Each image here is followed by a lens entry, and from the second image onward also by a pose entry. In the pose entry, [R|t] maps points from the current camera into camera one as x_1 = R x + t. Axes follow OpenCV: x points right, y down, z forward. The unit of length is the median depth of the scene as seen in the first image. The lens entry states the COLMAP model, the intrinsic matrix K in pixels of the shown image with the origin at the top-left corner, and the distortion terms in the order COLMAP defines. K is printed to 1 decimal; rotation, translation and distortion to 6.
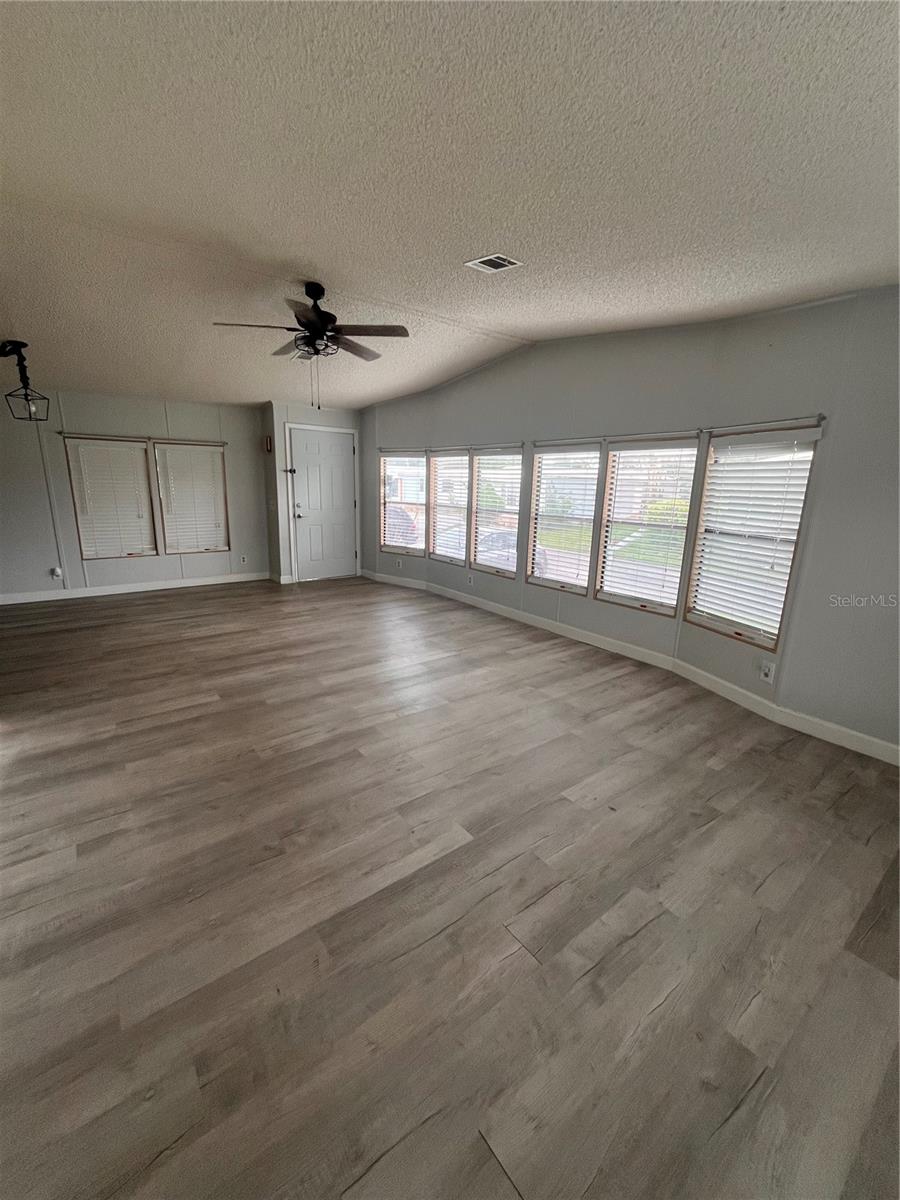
lens RADIAL K [[486.6, 0, 453.1], [0, 486.6, 603.7], [0, 0, 1]] dist [-0.005136, -0.000395]
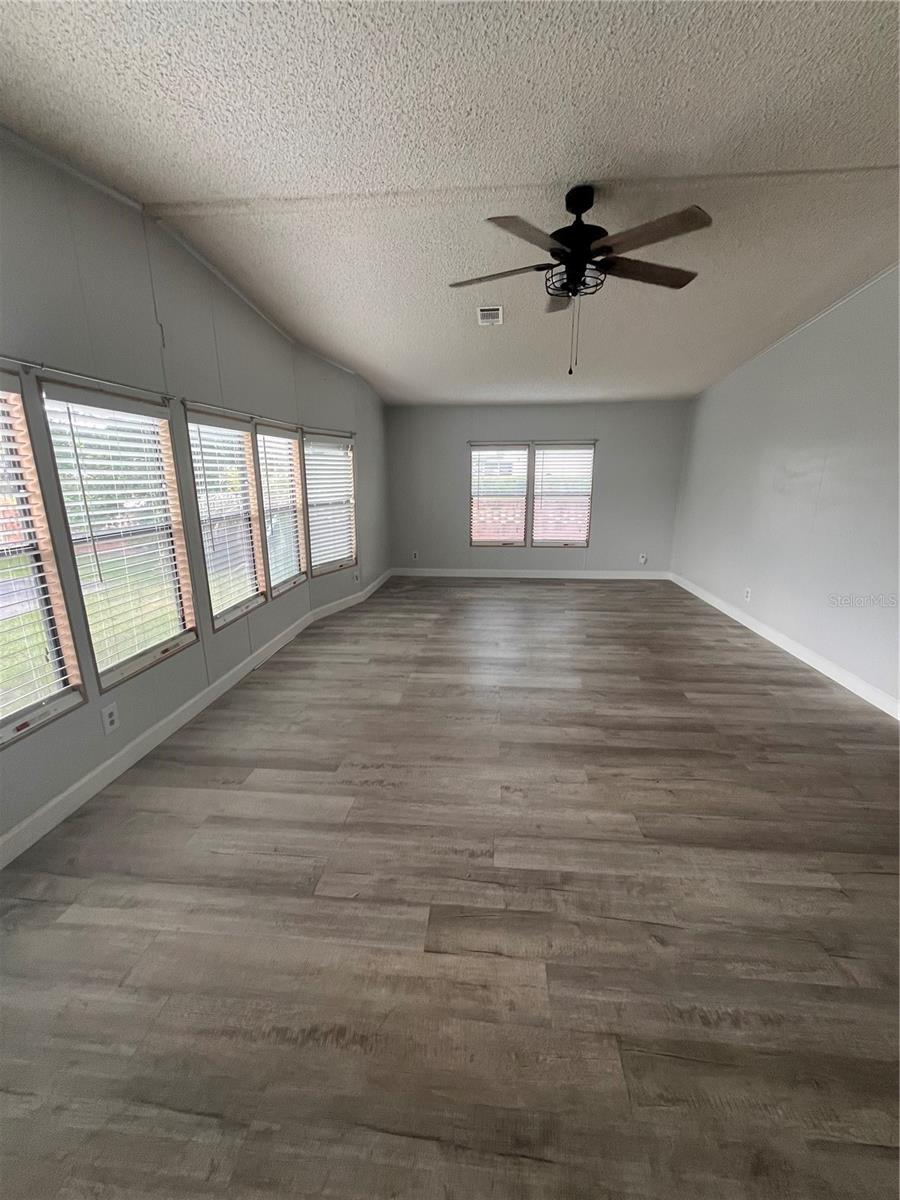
lens RADIAL K [[486.6, 0, 451.1], [0, 486.6, 596.1], [0, 0, 1]] dist [-0.005136, -0.000395]
pose [[-0.729994, -0.191231, 0.656155, -0.732183], [0.147339, 0.893450, 0.424308, -0.473612], [-0.667383, 0.406420, -0.624038, 1.826100]]
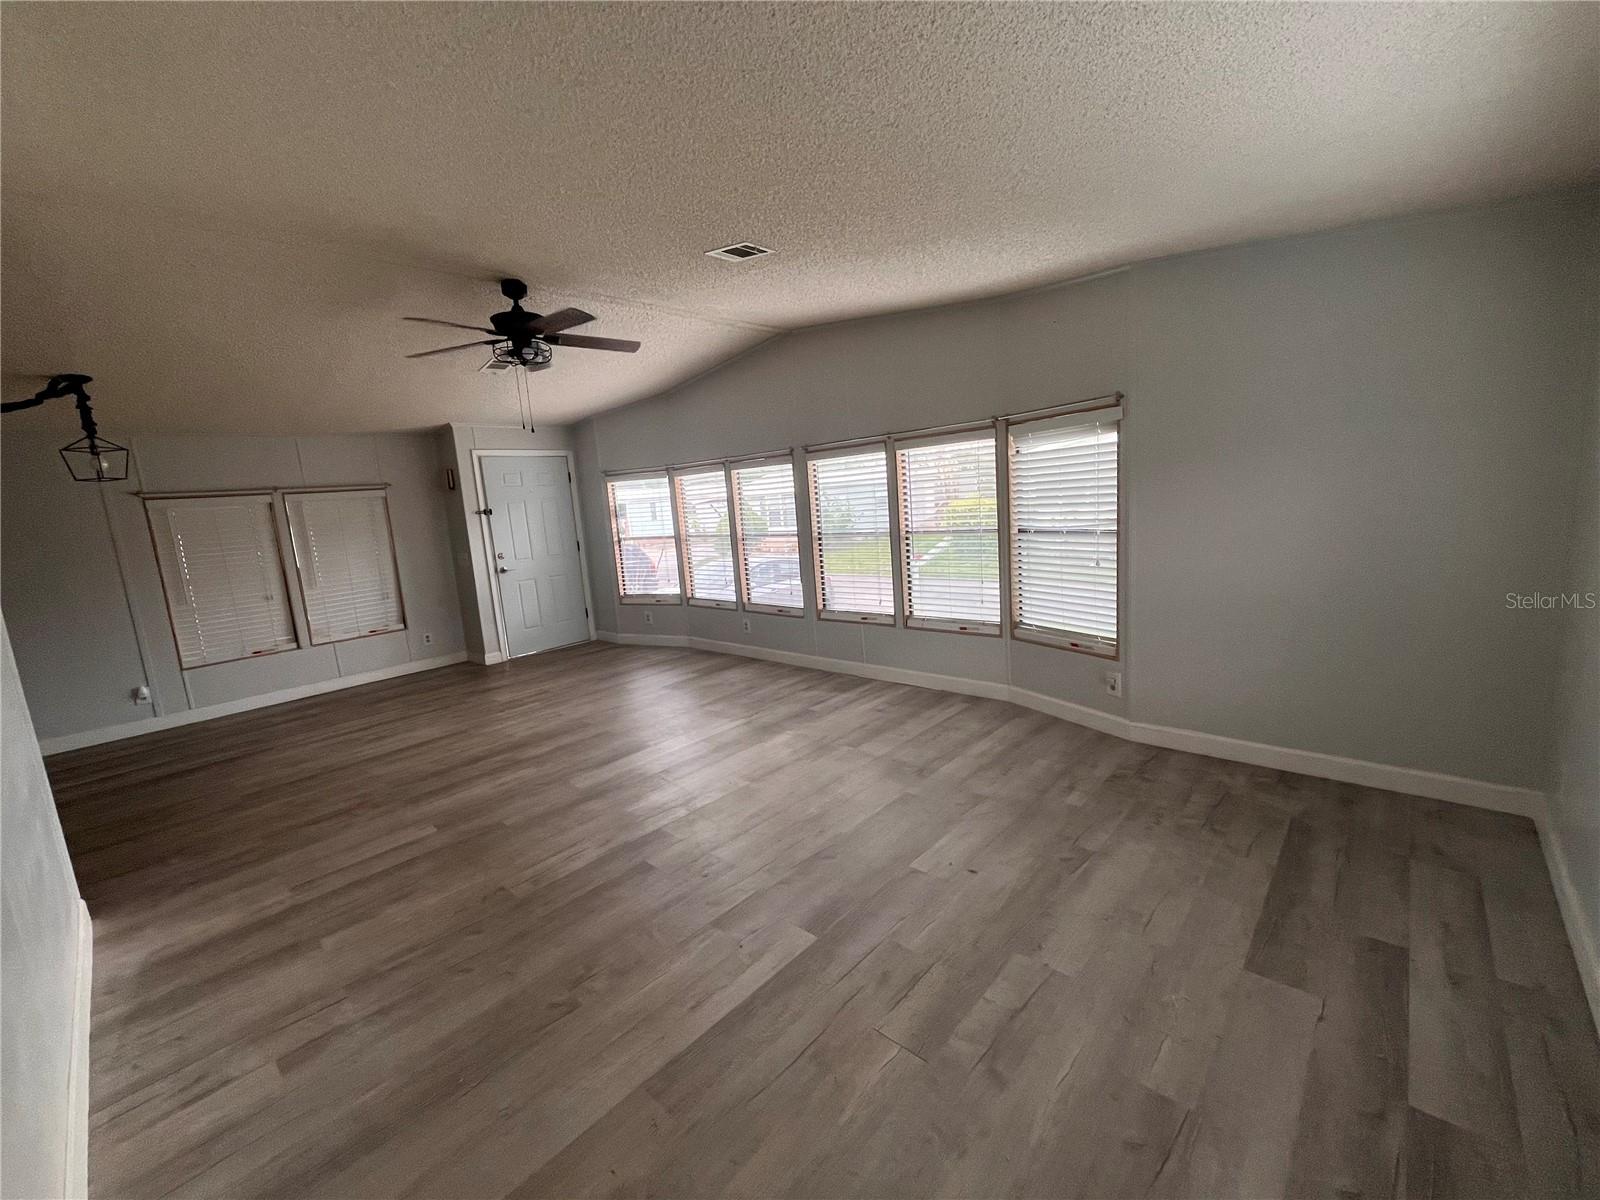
lens RADIAL K [[648.9, 0, 808.0], [0, 648.9, 599.9], [0, 0, 1]] dist [-0.005136, -0.000395]
pose [[0.979806, -0.125073, 0.156005, -0.042570], [0.138173, 0.987478, -0.076125, 0.005803], [-0.144530, 0.096144, 0.984818, -0.065241]]
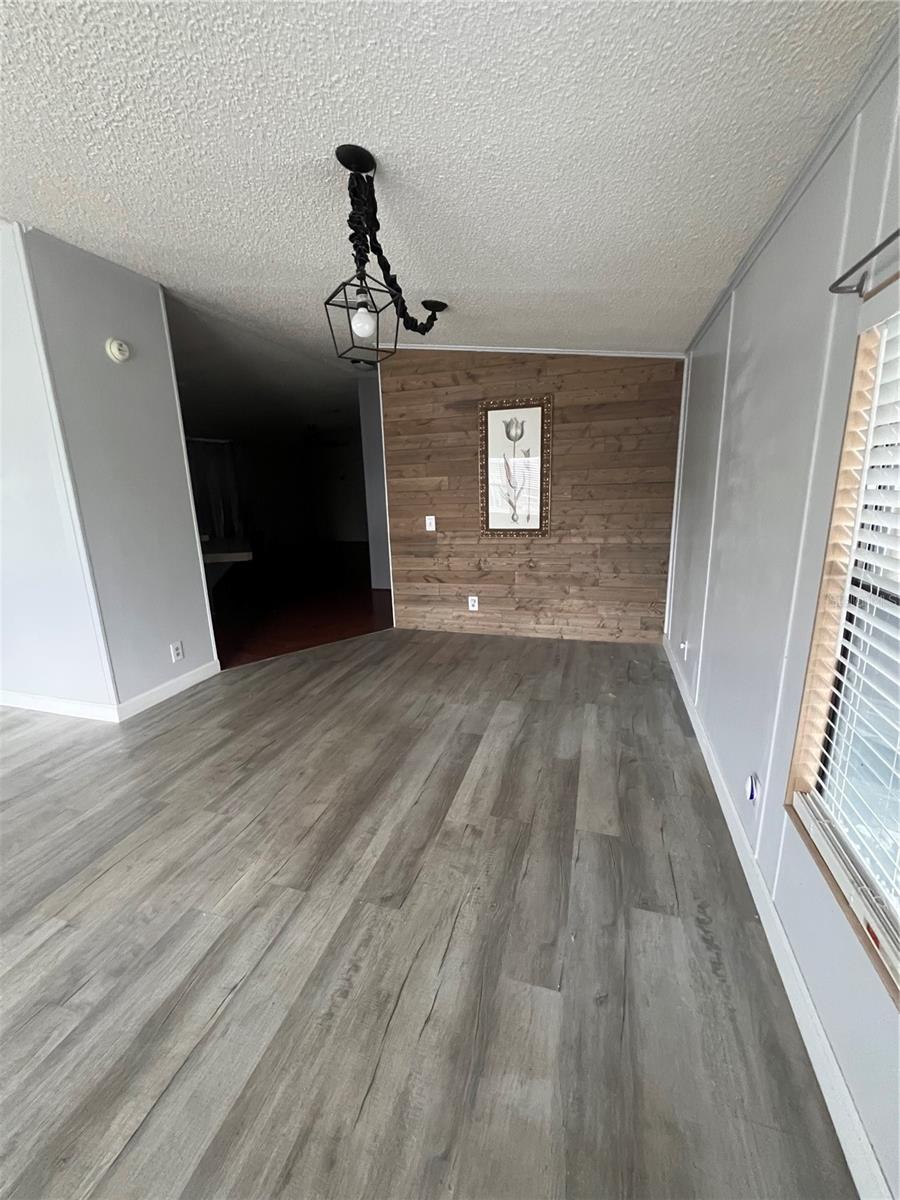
lens RADIAL K [[486.6, 0, 448.7], [0, 486.6, 598.7], [0, 0, 1]] dist [-0.005136, -0.000395]
pose [[-0.821324, 0.130968, -0.555225, -0.846077], [-0.132013, 0.903234, 0.408340, -0.470226], [0.554977, 0.408677, -0.724558, 1.795218]]
